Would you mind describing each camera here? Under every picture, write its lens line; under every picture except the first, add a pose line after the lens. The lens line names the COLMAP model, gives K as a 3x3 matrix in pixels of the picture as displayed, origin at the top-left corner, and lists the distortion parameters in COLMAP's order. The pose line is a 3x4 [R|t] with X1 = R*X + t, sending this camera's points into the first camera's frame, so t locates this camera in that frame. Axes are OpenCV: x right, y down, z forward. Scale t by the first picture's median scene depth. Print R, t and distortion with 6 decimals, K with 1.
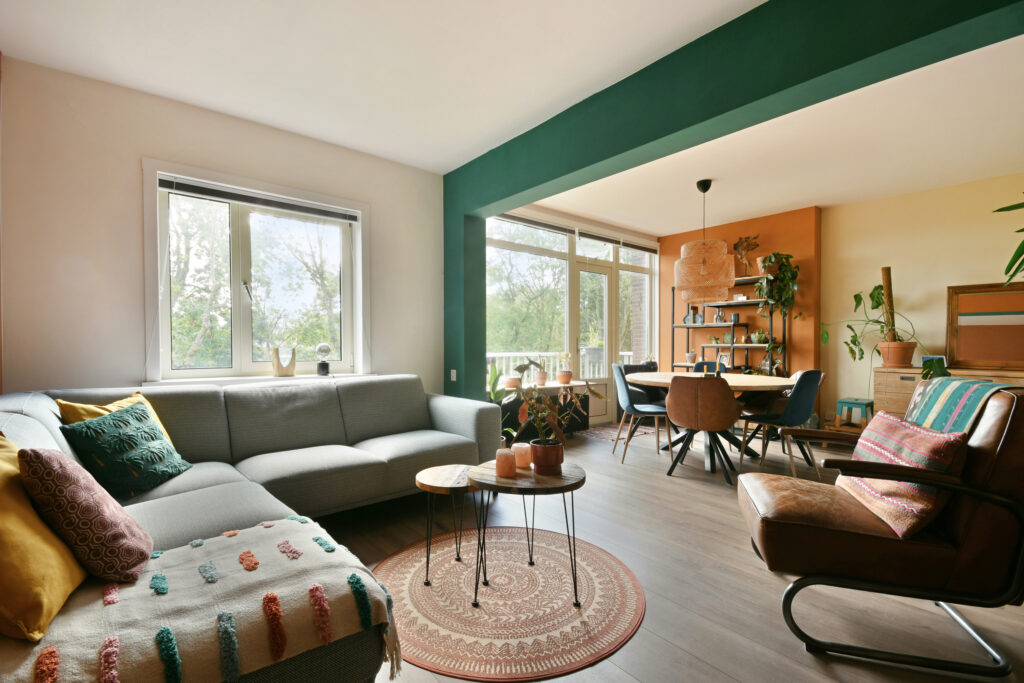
lens RADIAL K [[455.6, 0, 501.5], [0, 455.6, 356.1], [0, 0, 1]] dist [-0.000962, 0.000026]
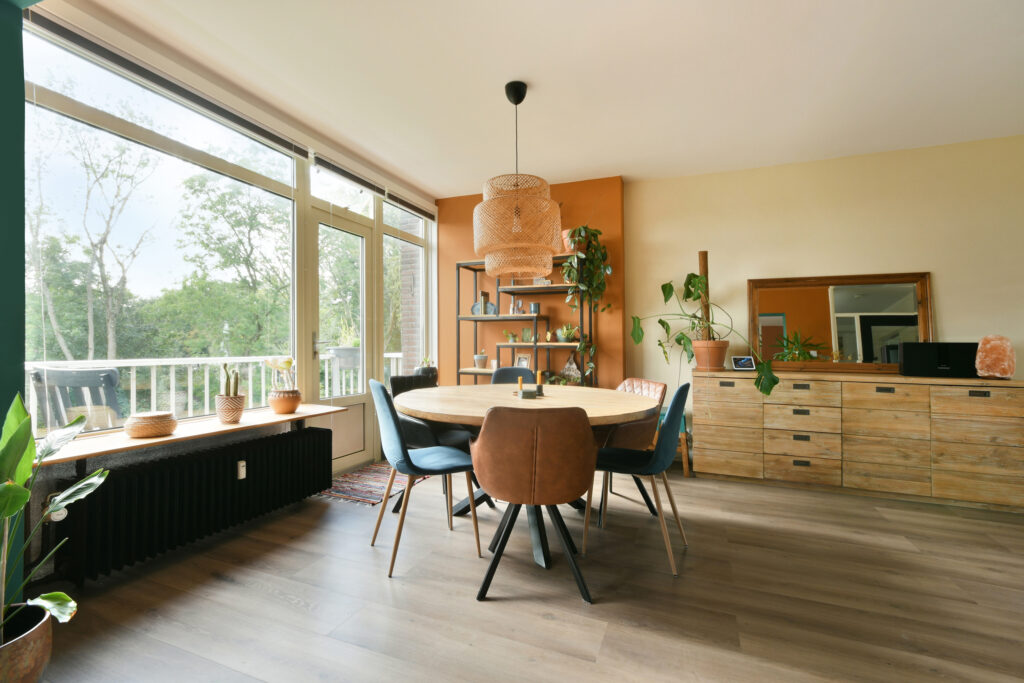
lens RADIAL K [[459.6, 0, 512.0], [0, 459.6, 341.5], [0, 0, 1]] dist [0.001403, 0.000474]
pose [[0.866682, 0.002636, 0.498854, 0.096865], [0.011711, 0.999603, -0.025627, -0.009622], [-0.498723, 0.028052, 0.866307, 0.365331]]
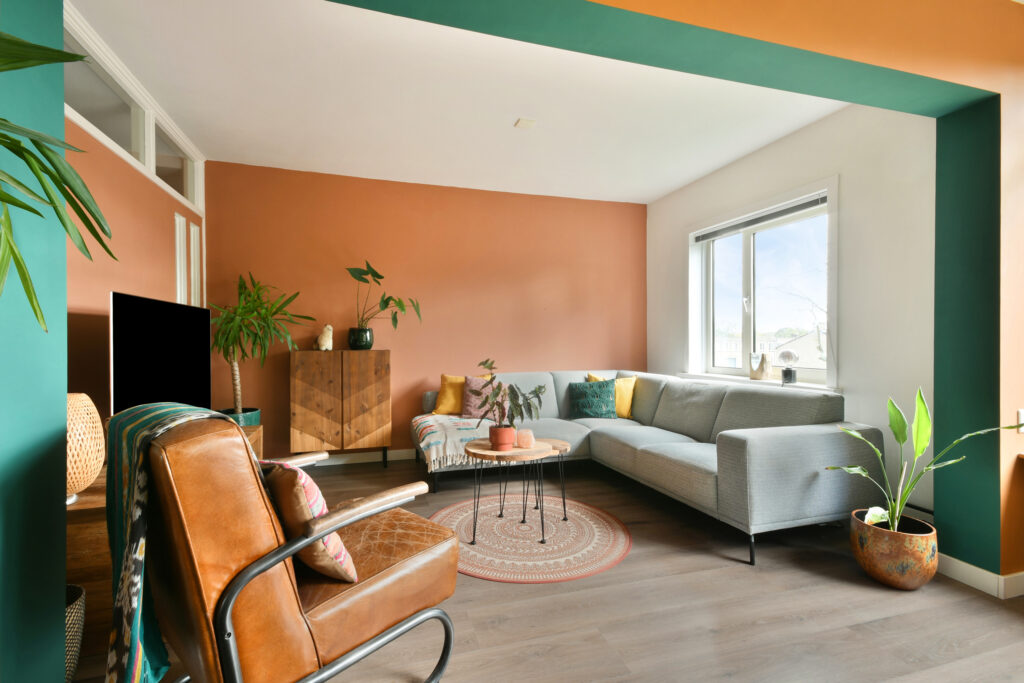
lens RADIAL K [[456.5, 0, 489.6], [0, 456.5, 338.2], [0, 0, 1]] dist [0.019857, 0.000051]
pose [[-0.388702, -0.014552, -0.921249, 0.483594], [-0.027773, 0.999606, -0.004072, -0.018872], [0.920945, 0.024003, -0.388953, 0.538095]]
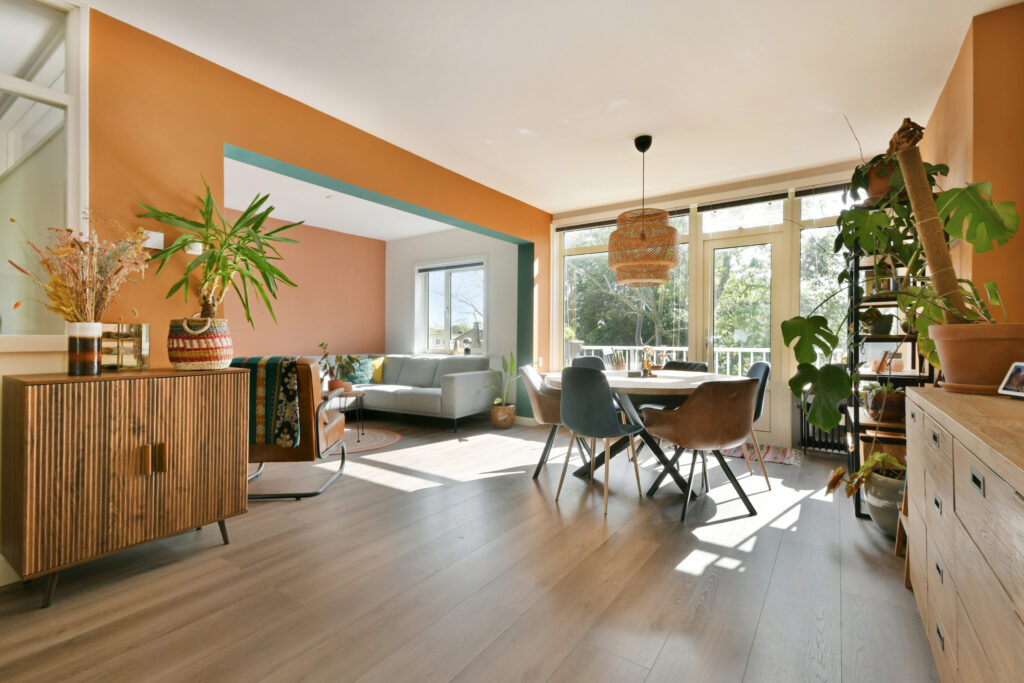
lens RADIAL K [[459.6, 0, 512.0], [0, 459.6, 341.5], [0, 0, 1]] dist [0.001403, 0.000474]
pose [[0.291793, 0.000644, -0.956481, 0.937805], [-0.025161, 0.999659, -0.007003, -0.002660], [0.956150, 0.026109, 0.291710, 0.429475]]
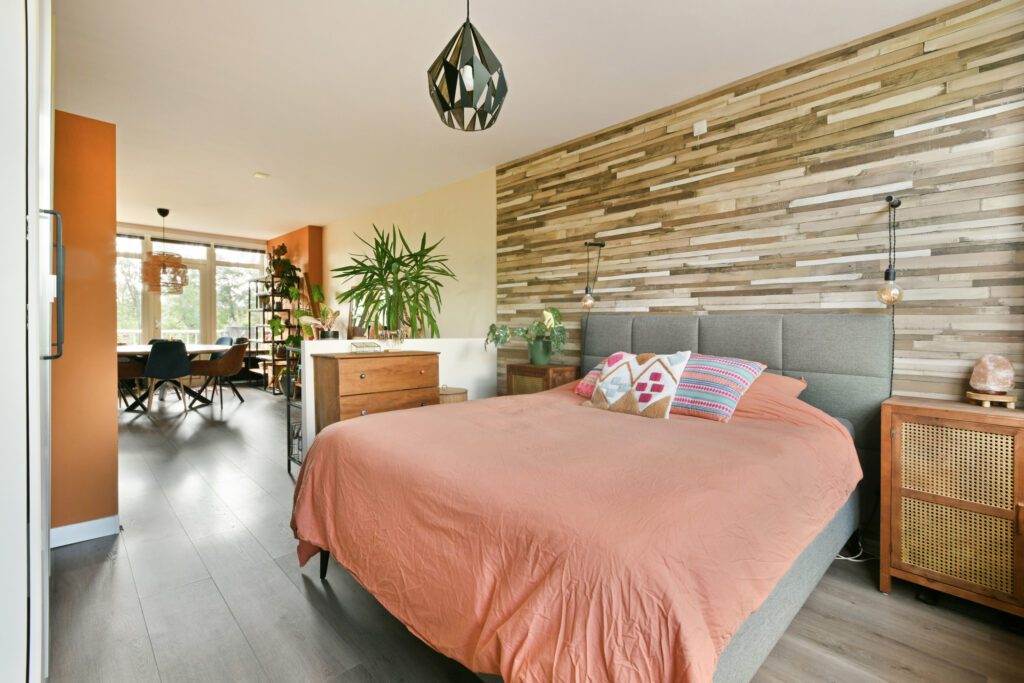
lens RADIAL K [[459.6, 0, 512.0], [0, 459.6, 341.5], [0, 0, 1]] dist [0.001403, 0.000474]
pose [[0.991713, 0.006025, 0.128329, 1.070635], [-0.006310, 0.999978, 0.001813, 0.017729], [-0.128316, -0.002607, 0.991730, -0.455863]]
